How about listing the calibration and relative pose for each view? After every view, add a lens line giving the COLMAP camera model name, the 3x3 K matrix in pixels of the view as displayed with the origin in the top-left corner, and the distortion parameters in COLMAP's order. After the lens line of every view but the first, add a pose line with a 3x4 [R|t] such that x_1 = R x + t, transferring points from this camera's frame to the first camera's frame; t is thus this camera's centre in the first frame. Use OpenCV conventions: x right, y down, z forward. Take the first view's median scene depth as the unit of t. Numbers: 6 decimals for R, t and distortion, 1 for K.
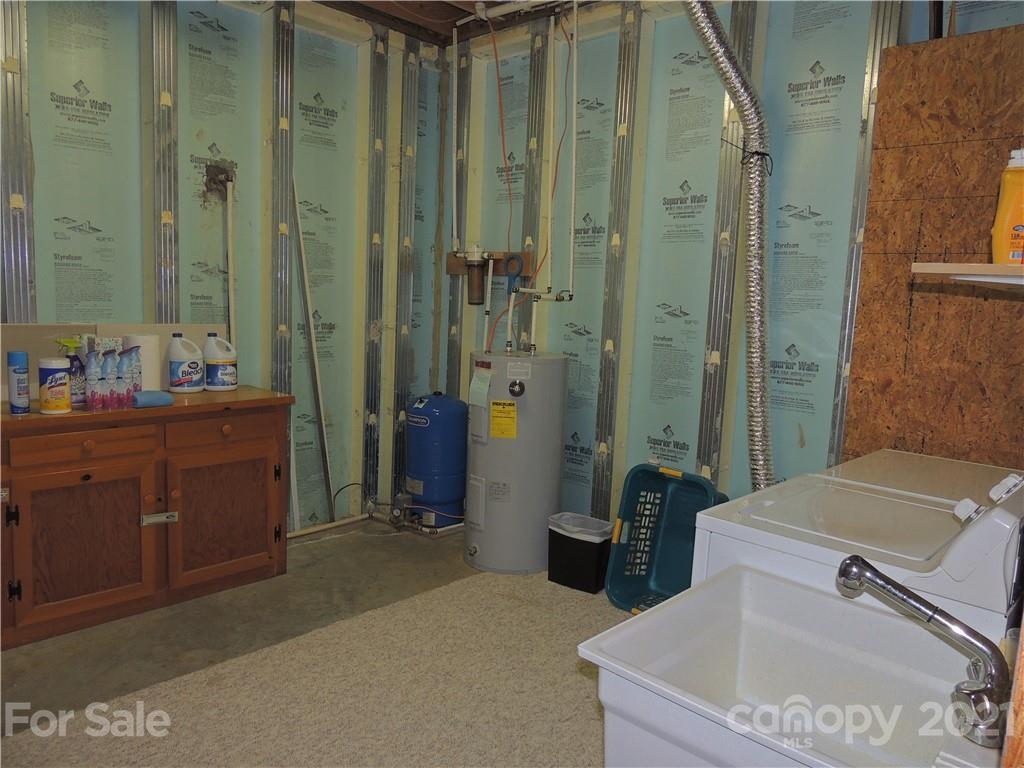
lens RADIAL K [[733.0, 0, 514.5], [0, 733.0, 378.1], [0, 0, 1]] dist [-0.010577, -0.002956]
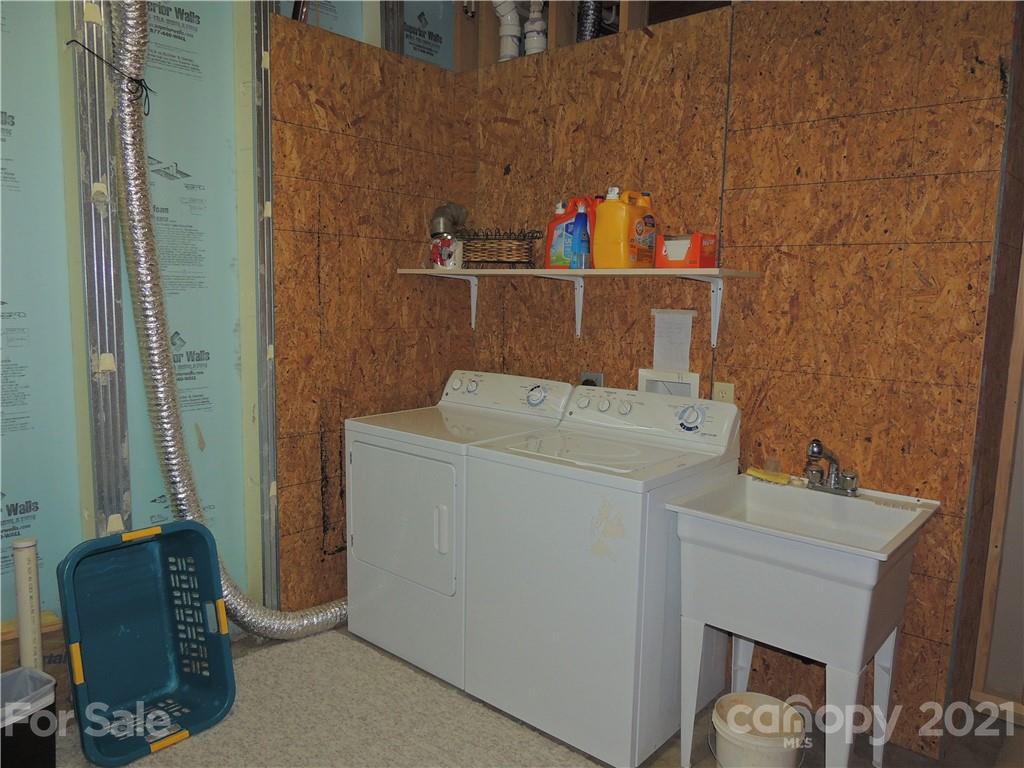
lens RADIAL K [[733.0, 0, 512.0], [0, 733.0, 386.6], [0, 0, 1]] dist [-0.010577, -0.002956]
pose [[-0.044507, -0.173901, 0.983757, -0.527003], [0.091494, 0.979885, 0.177356, -0.112466], [-0.994811, 0.097901, -0.027701, 0.755479]]
